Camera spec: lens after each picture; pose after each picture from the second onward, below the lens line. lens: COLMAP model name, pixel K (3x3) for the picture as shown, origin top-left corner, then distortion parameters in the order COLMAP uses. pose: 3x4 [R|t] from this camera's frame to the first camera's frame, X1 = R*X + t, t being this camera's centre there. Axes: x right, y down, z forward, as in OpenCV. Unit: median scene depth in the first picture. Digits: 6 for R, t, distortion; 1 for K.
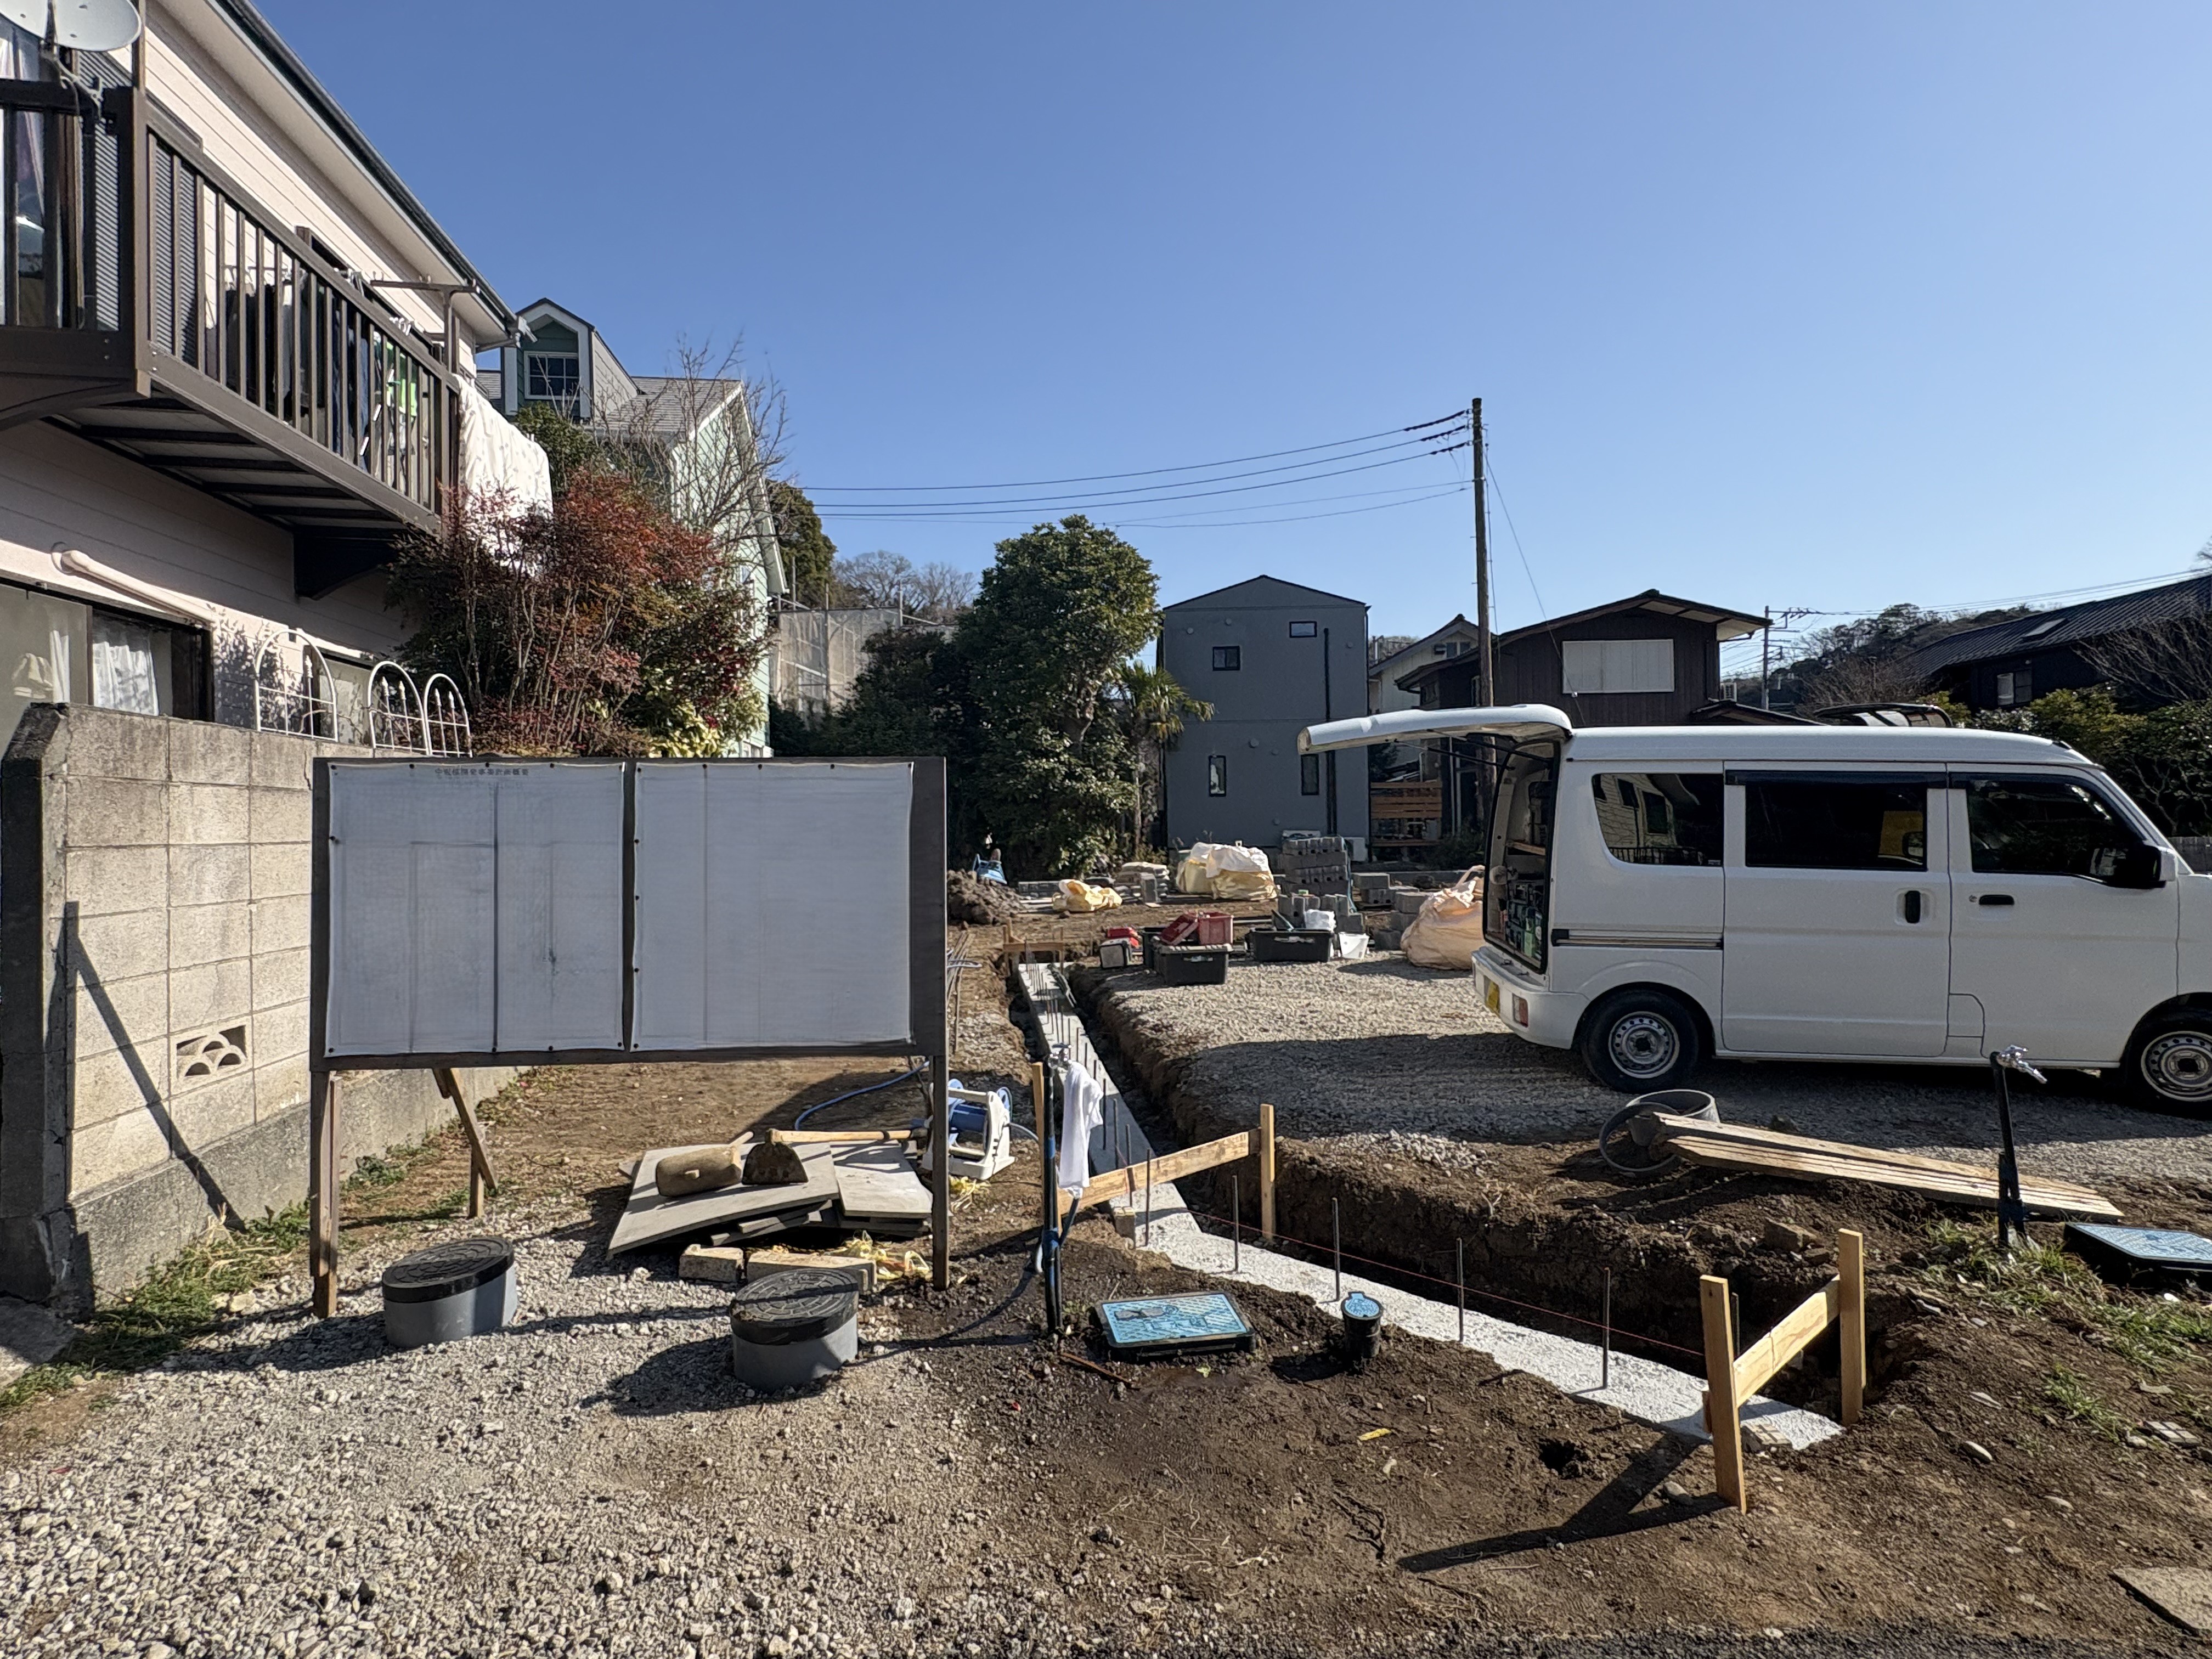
lens RADIAL K [[1057.0, 0, 1106.0], [0, 1057.0, 829.5], [0, 0, 1]] dist [-0.001304, -0.000624]
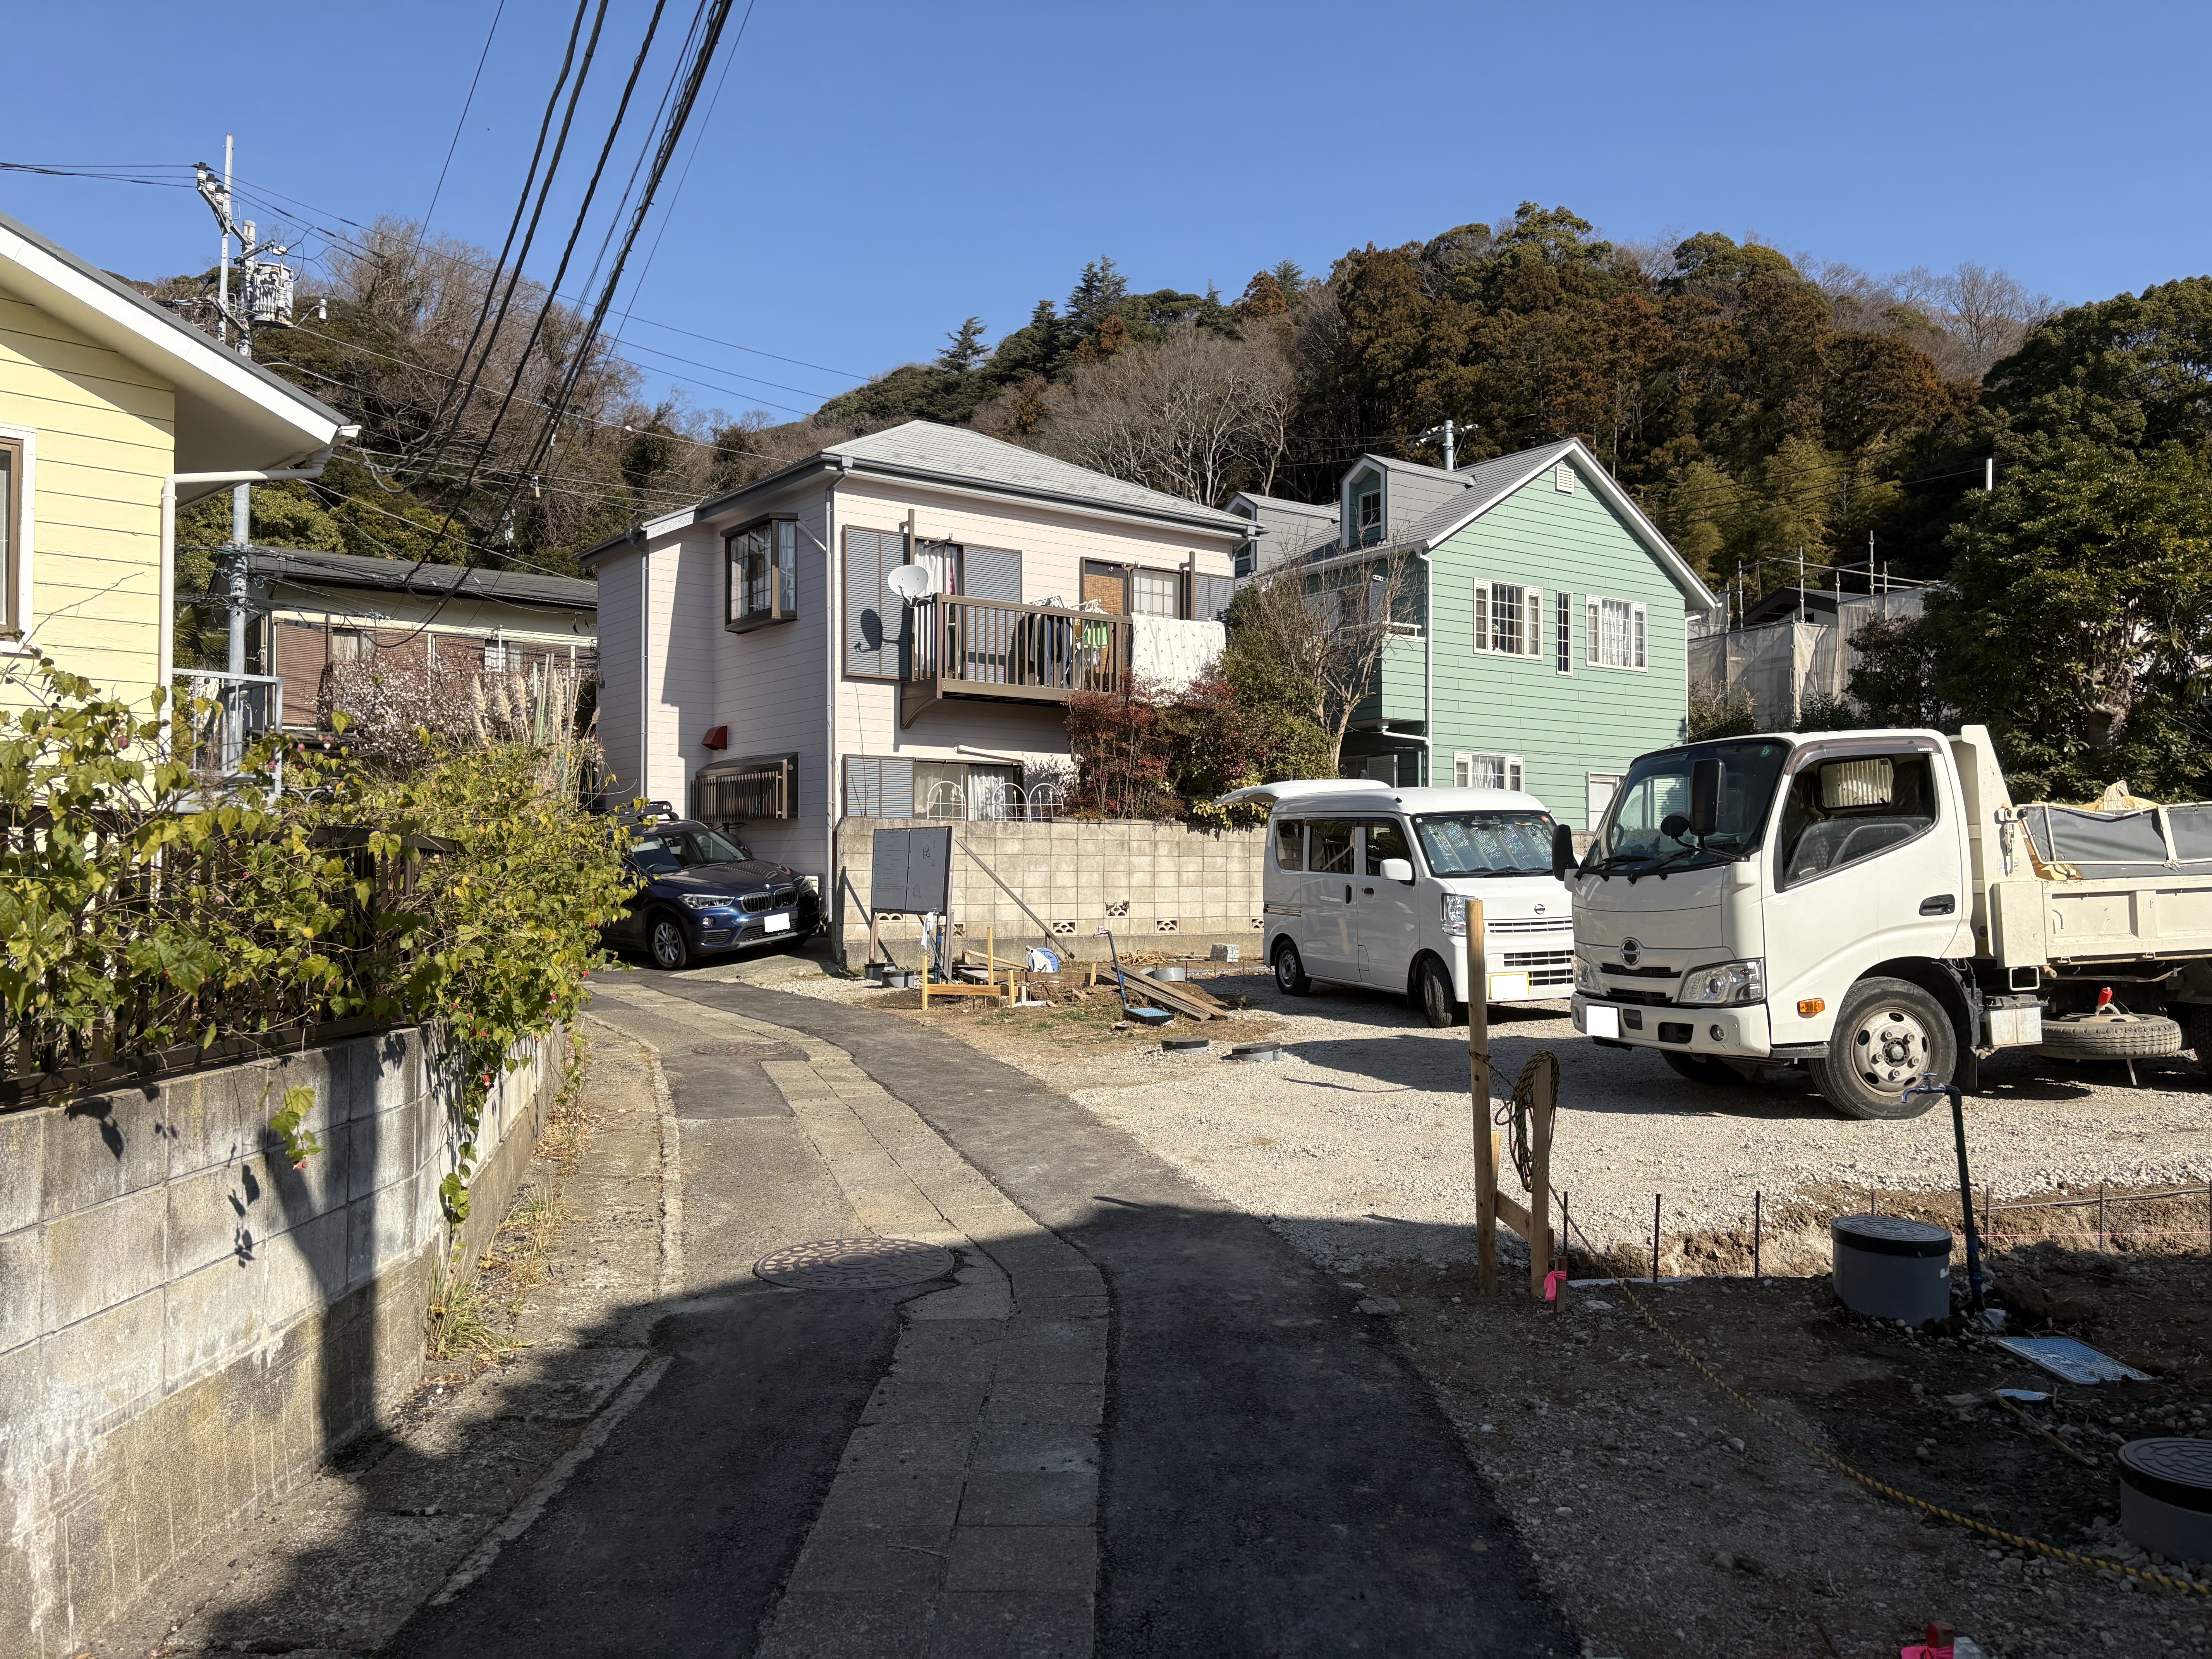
lens RADIAL K [[1657.8, 0, 1106.0], [0, 1657.8, 829.5], [0, 0, 1]] dist [0.006376, 0.000263]
pose [[0.467571, -0.011643, -0.883879, 2.513146], [-0.011172, 0.999756, -0.019079, 0.018975], [0.883885, 0.018796, 0.467327, -0.532511]]
